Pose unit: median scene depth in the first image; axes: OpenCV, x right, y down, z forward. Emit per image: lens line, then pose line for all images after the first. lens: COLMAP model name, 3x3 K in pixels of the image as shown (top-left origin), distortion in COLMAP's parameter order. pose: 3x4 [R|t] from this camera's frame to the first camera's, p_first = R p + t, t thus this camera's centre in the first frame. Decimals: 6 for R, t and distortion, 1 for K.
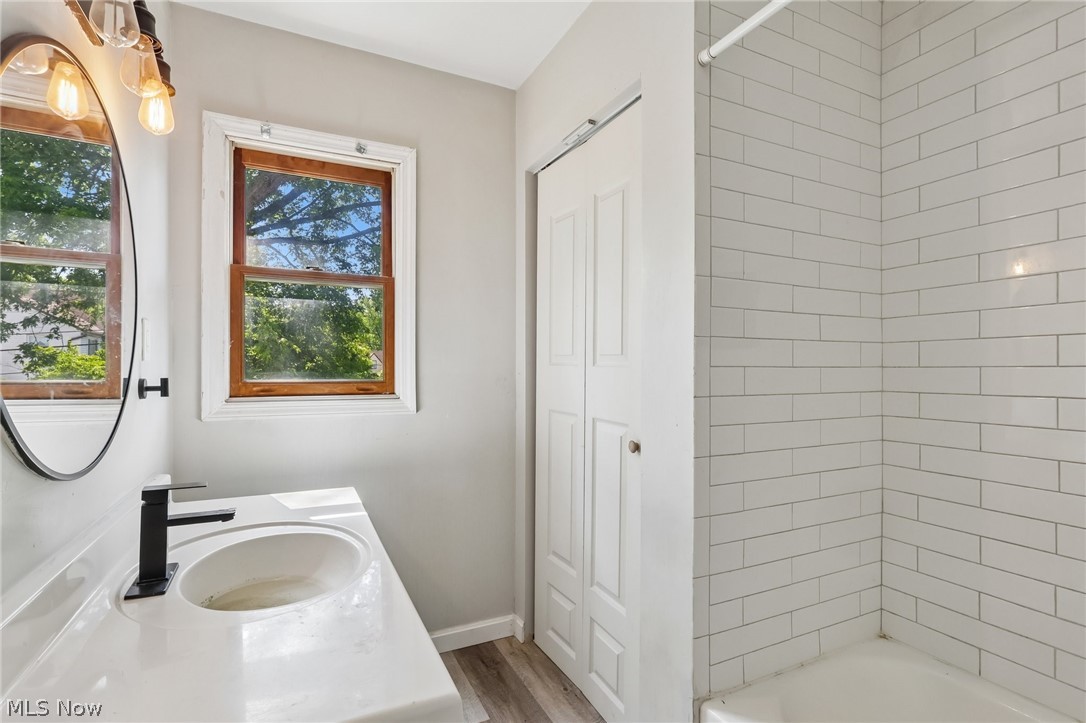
lens RADIAL K [[513.2, 0, 531.5], [0, 513.2, 365.3], [0, 0, 1]] dist [0.000886, 0.000845]
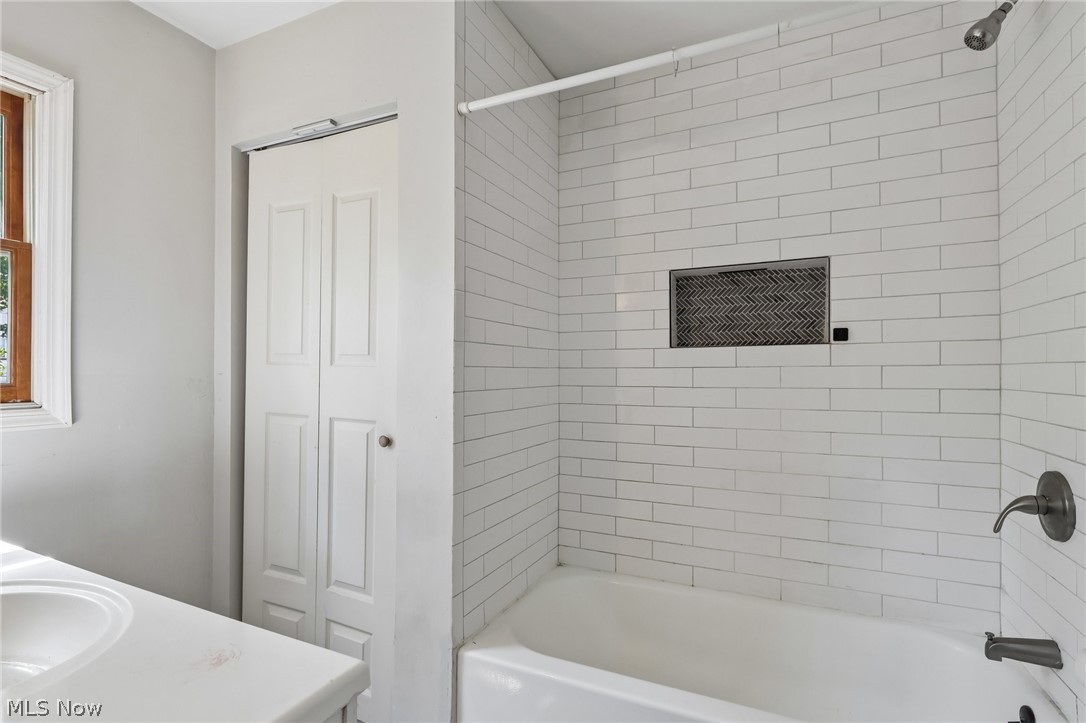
lens RADIAL K [[512.2, 0, 543.0], [0, 512.2, 361.5], [0, 0, 1]] dist [-0.002475, -0.000251]
pose [[0.780891, 0.012339, 0.624545, -0.212766], [-0.006516, 0.999911, -0.011608, 0.002785], [-0.624633, 0.004995, 0.780902, -0.039969]]
